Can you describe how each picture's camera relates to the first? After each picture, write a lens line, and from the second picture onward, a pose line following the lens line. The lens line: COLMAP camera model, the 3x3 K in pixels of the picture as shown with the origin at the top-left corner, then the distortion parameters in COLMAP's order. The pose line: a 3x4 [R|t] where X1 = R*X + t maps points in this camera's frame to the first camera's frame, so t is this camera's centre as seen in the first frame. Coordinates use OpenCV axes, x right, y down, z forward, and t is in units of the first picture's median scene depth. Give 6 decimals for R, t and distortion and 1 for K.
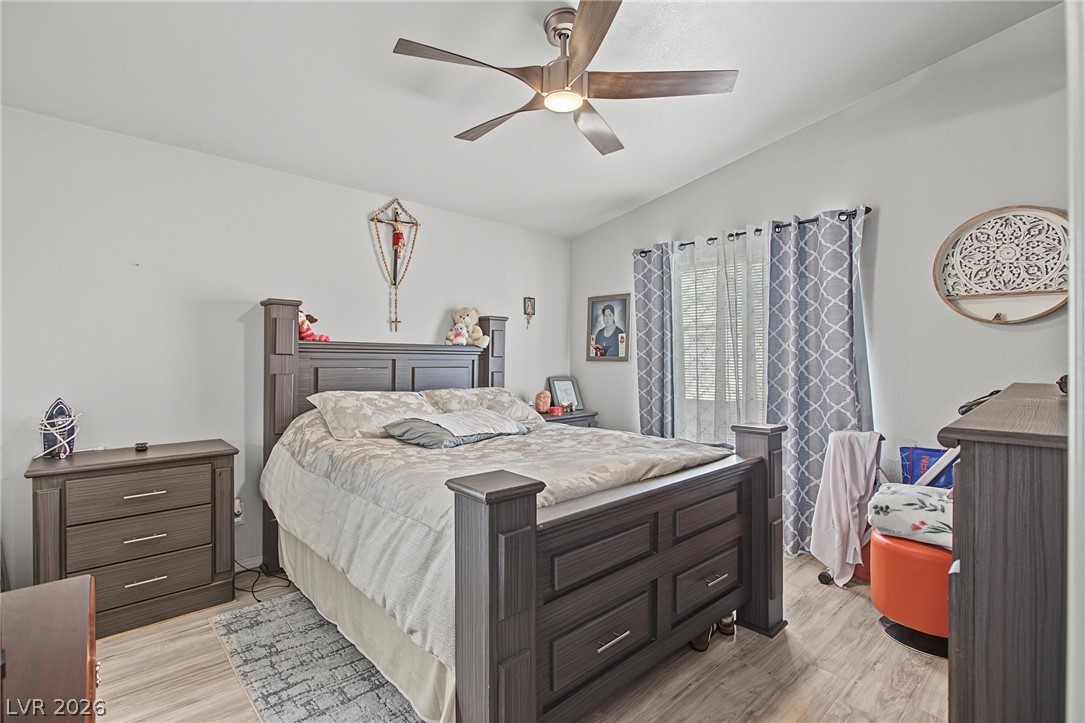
lens RADIAL K [[493.5, 0, 542.2], [0, 493.5, 355.5], [0, 0, 1]] dist [-0.013506, 0.004104]
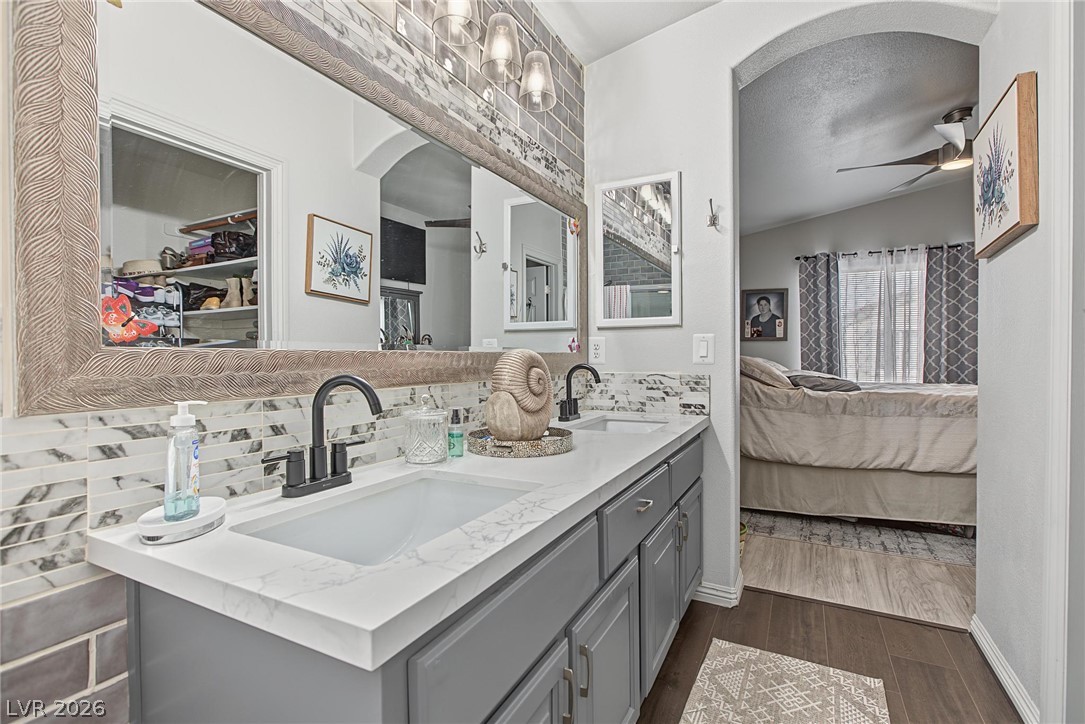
lens RADIAL K [[493.5, 0, 577.1], [0, 493.5, 361.5], [0, 0, 1]] dist [-0.013506, 0.004104]
pose [[0.926546, 0.006552, 0.376125, -0.817407], [-0.013162, 0.999801, 0.015008, 0.053638], [-0.375952, -0.018856, 0.926447, 0.004084]]
